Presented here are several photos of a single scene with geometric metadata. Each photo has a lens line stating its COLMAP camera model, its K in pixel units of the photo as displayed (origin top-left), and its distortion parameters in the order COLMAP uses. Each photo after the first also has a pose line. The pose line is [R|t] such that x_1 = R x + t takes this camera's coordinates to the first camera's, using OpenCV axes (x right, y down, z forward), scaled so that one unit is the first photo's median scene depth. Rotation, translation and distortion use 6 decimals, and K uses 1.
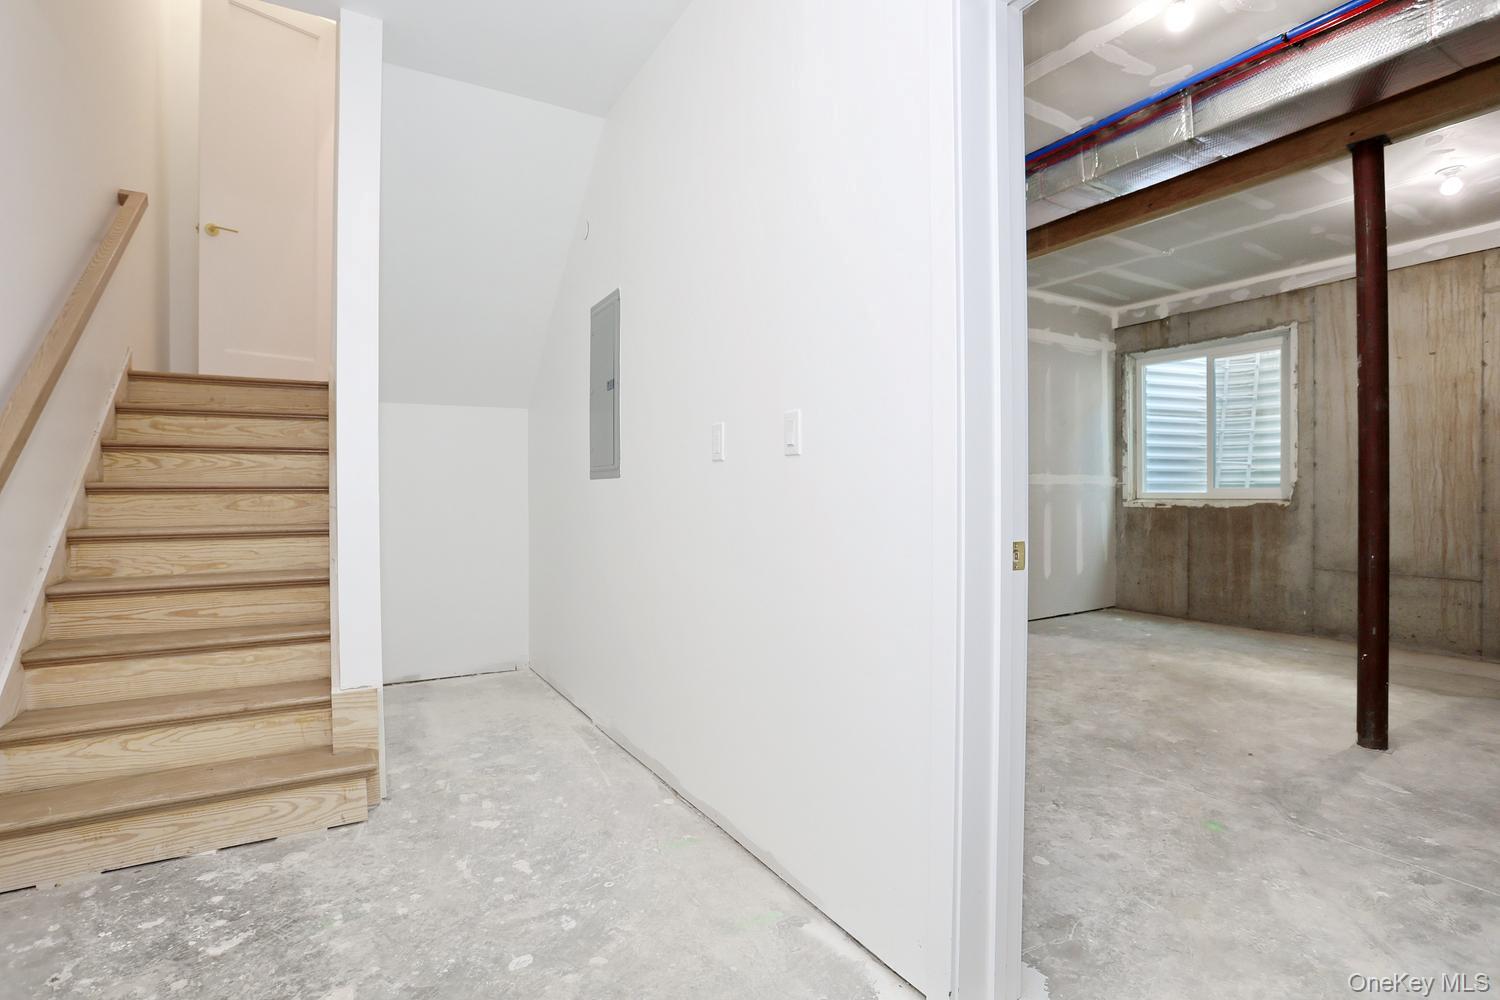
lens RADIAL K [[725.7, 0, 740.2], [0, 725.7, 498.5], [0, 0, 1]] dist [-0.051640, 0.015036]
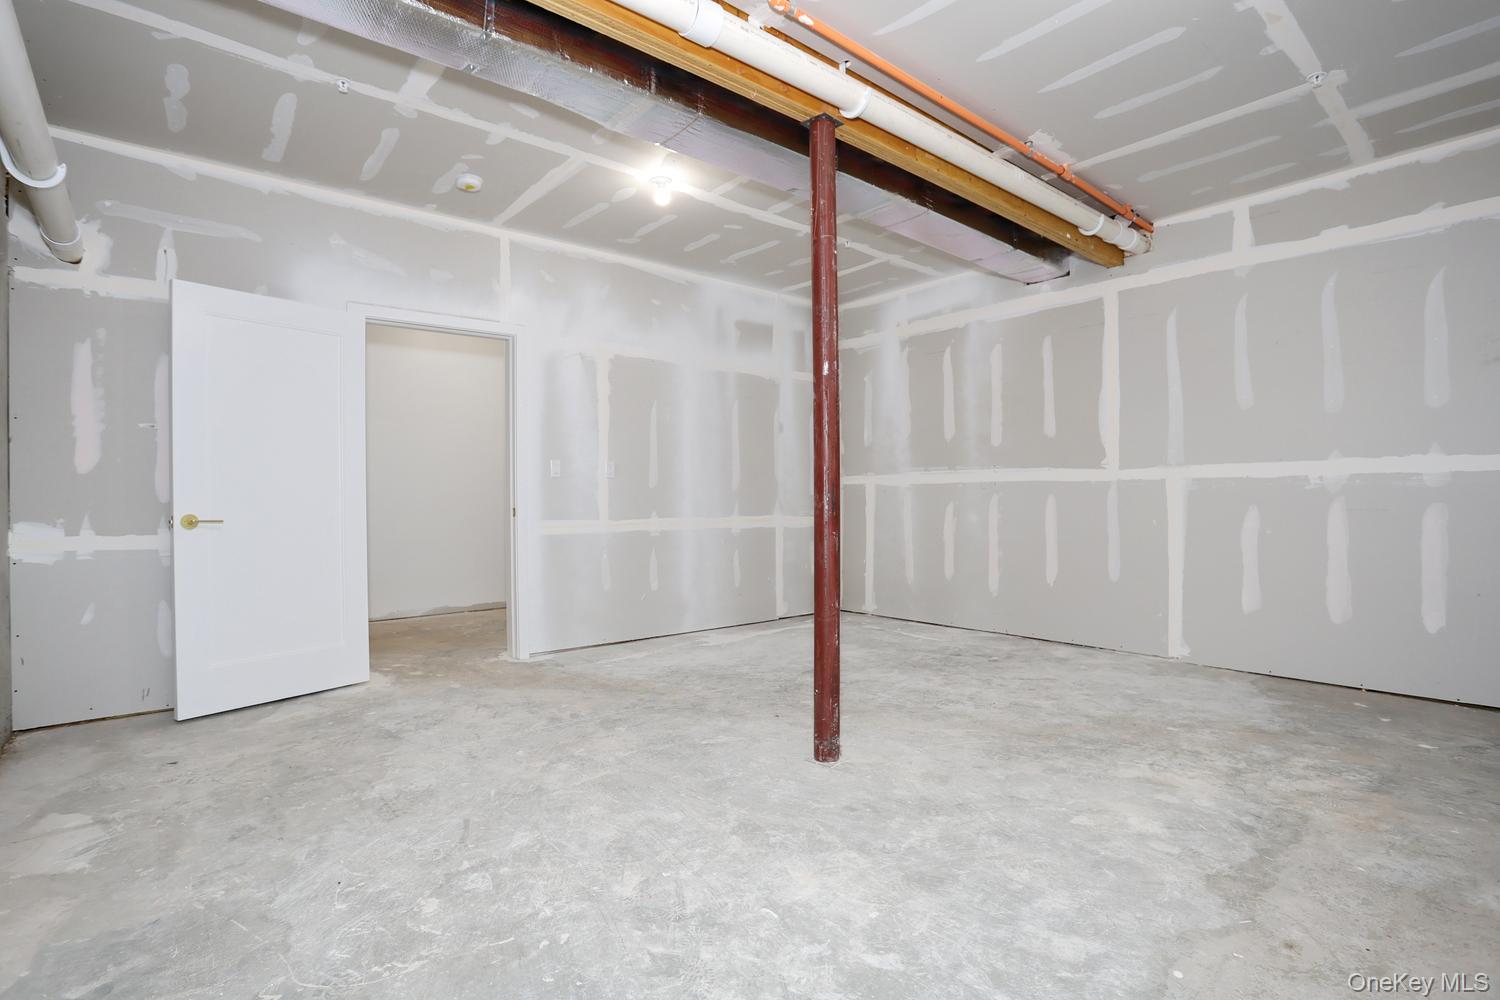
lens RADIAL K [[725.7, 0, 743.0], [0, 725.7, 490.5], [0, 0, 1]] dist [-0.051640, 0.015036]
pose [[0.169061, -0.006523, -0.985584, 1.024829], [-0.004741, 0.999961, -0.007431, 0.001732], [0.985594, 0.005929, 0.169024, 0.404464]]
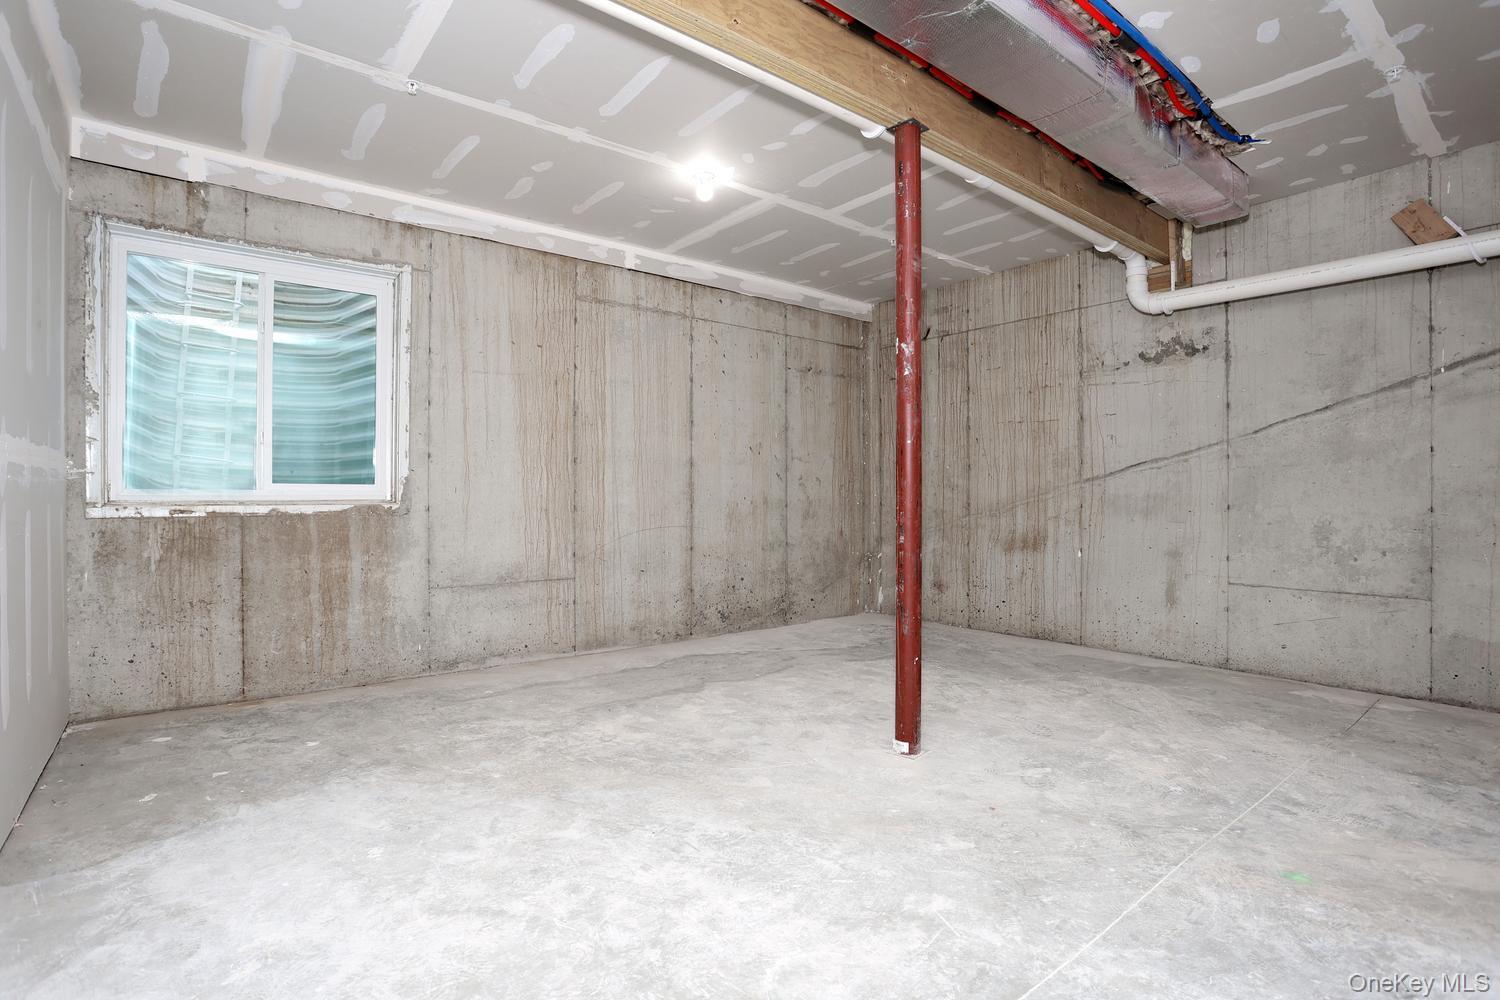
lens RADIAL K [[725.7, 0, 747.5], [0, 725.7, 497.7], [0, 0, 1]] dist [-0.051640, 0.015036]
pose [[-0.146722, 0.001745, 0.989176, -0.025148], [0.009258, 0.999957, -0.000390, 0.002472], [-0.989134, 0.009101, -0.146731, 0.758997]]
